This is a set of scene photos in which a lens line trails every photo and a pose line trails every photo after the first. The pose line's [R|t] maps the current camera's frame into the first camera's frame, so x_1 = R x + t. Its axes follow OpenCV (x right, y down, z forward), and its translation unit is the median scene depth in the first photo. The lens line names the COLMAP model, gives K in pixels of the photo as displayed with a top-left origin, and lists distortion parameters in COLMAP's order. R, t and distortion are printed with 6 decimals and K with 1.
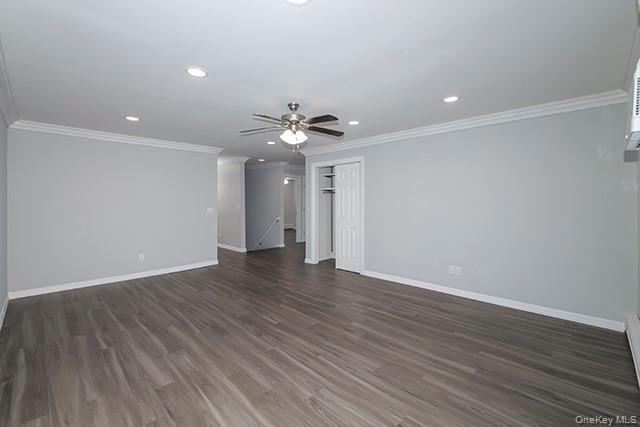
lens RADIAL K [[281.7, 0, 320.1], [0, 281.7, 200.0], [0, 0, 1]] dist [-0.000090, 0.000001]
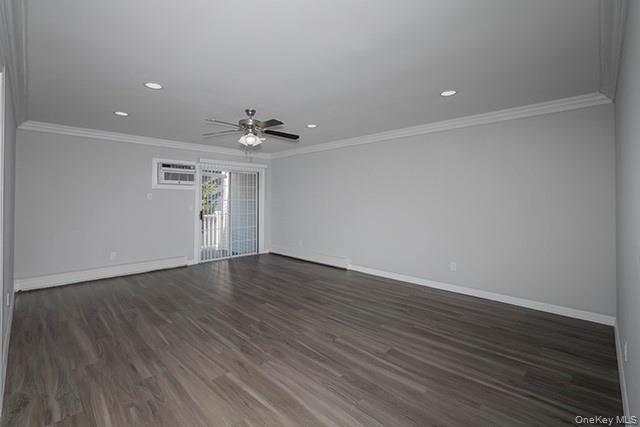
lens RADIAL K [[281.7, 0, 320.1], [0, 281.7, 200.0], [0, 0, 1]] dist [-0.000090, 0.000001]
pose [[-0.999855, -0.000814, -0.016997, -0.333782], [-0.000658, 0.999957, -0.009197, 0.017416], [0.017004, -0.009184, -0.999813, 2.022478]]
